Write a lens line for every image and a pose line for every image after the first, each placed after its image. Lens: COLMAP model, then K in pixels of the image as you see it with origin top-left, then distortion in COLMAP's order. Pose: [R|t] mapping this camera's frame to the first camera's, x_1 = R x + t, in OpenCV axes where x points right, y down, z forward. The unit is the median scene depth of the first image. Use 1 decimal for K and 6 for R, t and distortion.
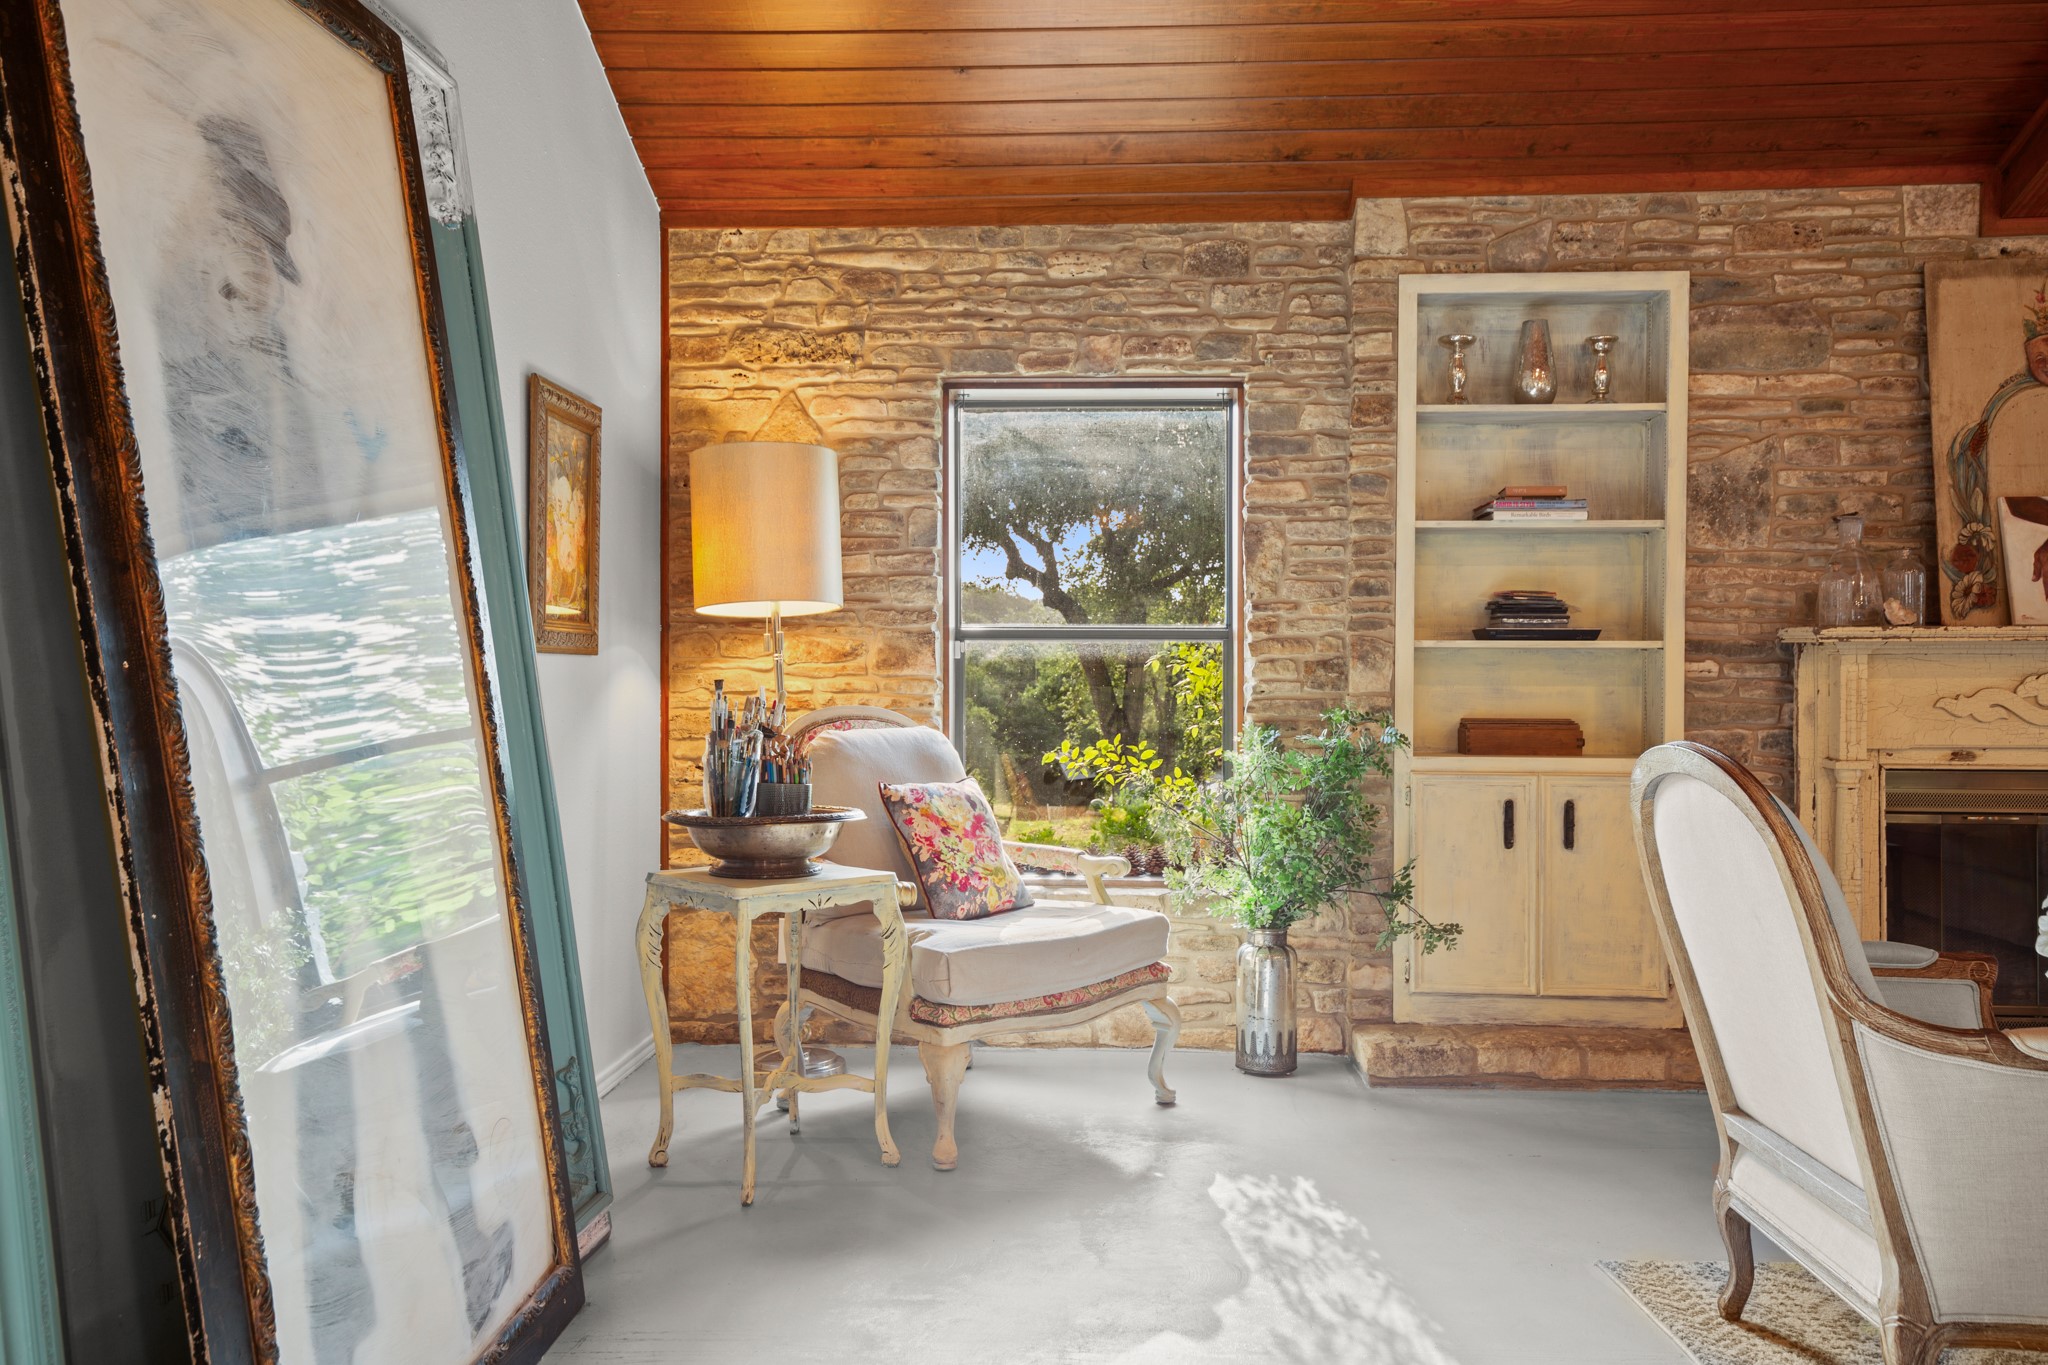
lens RADIAL K [[1642.4, 0, 1037.2], [0, 1642.4, 682.9], [0, 0, 1]] dist [0.054789, -0.003170]
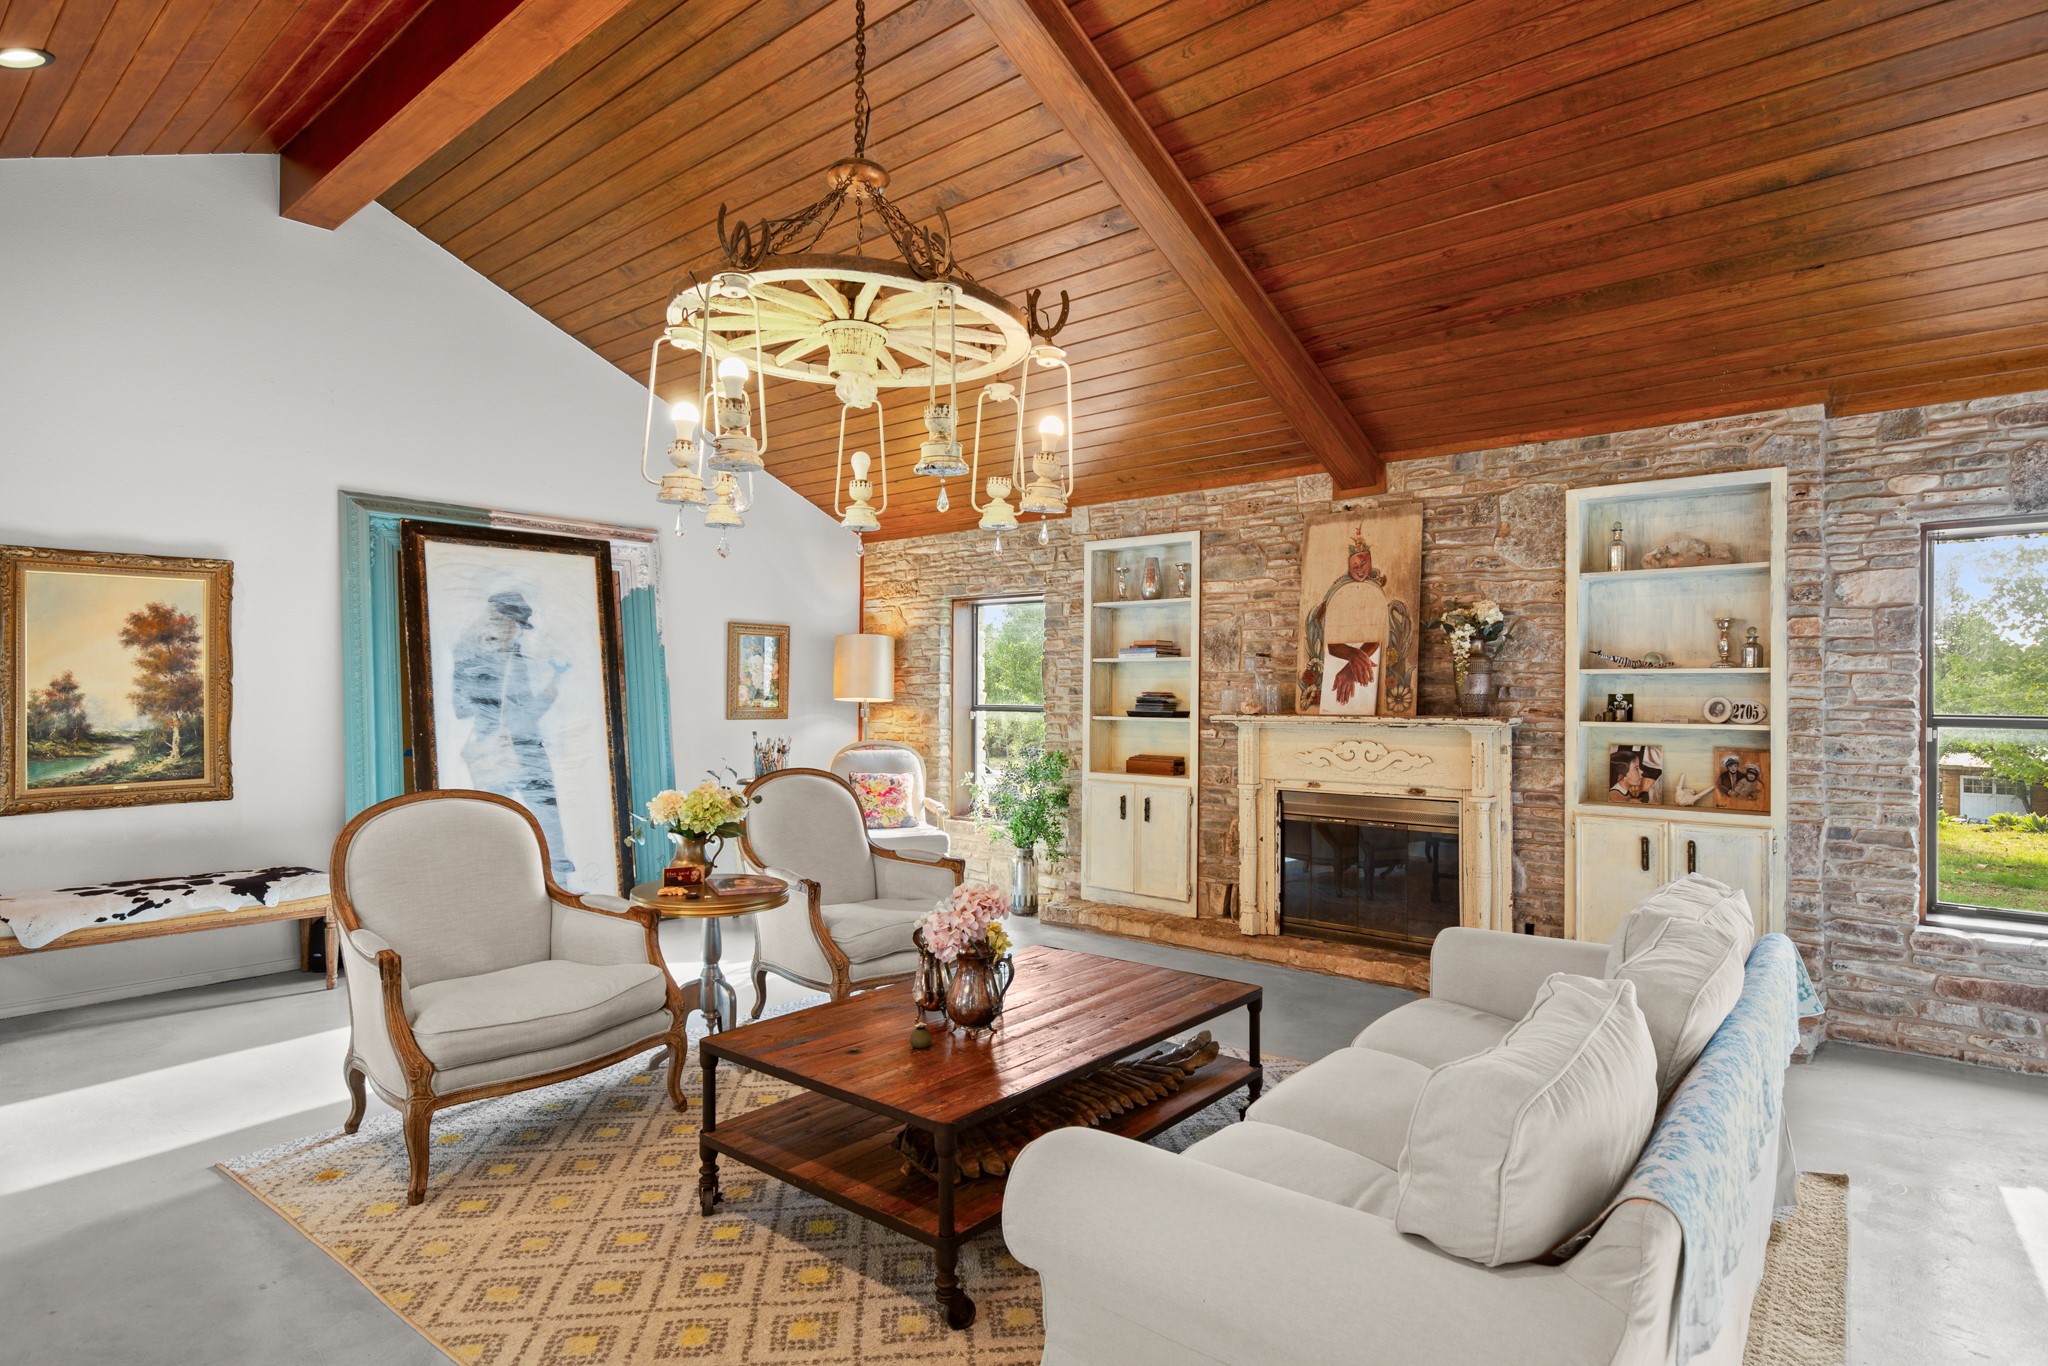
lens RADIAL K [[1076.3, 0, 1039.6], [0, 1076.3, 684.2], [0, 0, 1]] dist [-0.002782, 0.000446]
pose [[0.795980, -0.002976, -0.605316, 1.007460], [-0.008240, 0.999842, -0.015750, -0.044721], [0.605267, 0.017524, 0.795830, -0.121186]]
